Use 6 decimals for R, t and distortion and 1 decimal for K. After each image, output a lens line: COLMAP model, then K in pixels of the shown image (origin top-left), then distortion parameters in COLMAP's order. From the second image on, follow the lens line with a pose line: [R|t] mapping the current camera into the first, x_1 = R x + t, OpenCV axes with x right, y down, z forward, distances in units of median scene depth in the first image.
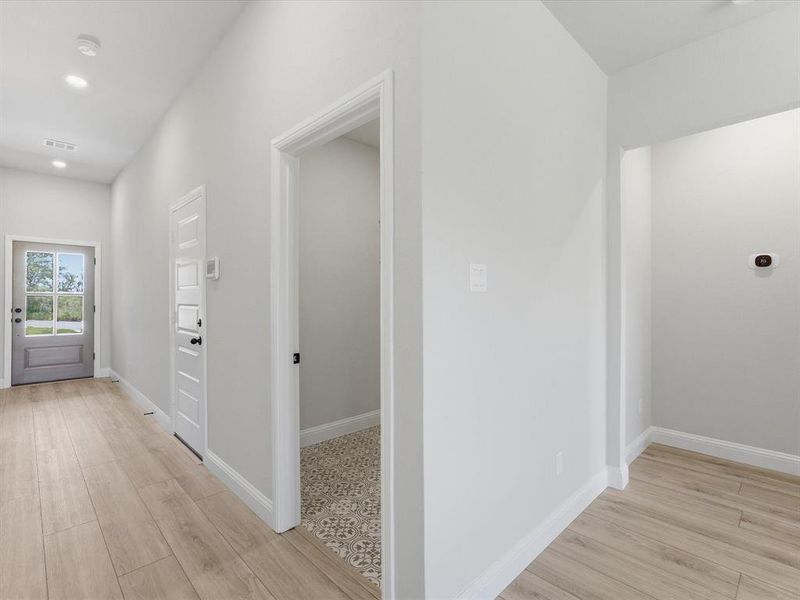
lens RADIAL K [[391.0, 0, 396.8], [0, 391.0, 297.0], [0, 0, 1]] dist [0.000976, -0.000198]
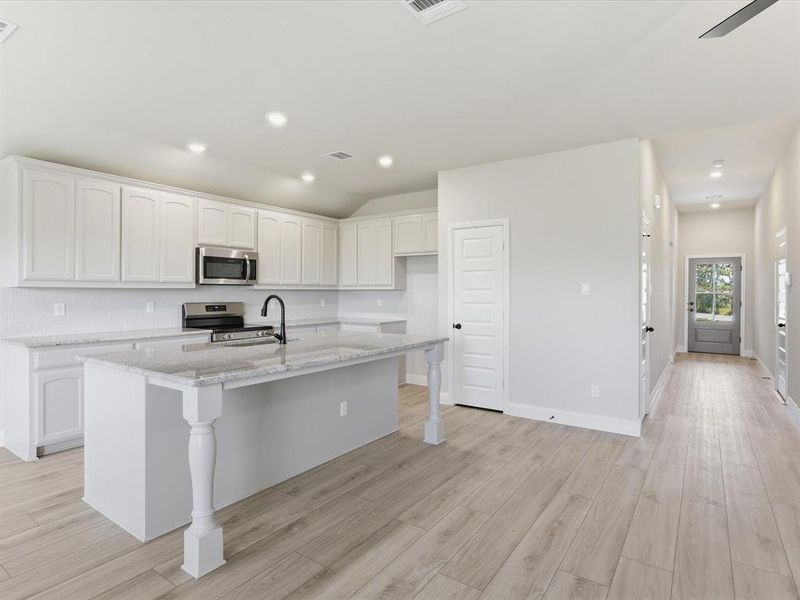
lens RADIAL K [[431.4, 0, 400.0], [0, 431.4, 293.3], [0, 0, 1]] dist [-0.025209, 0.003747]
pose [[0.186091, 0.003660, -0.982526, 0.461397], [-0.004145, 0.999987, 0.002939, -0.006187], [0.982524, 0.003526, 0.186104, -0.434692]]
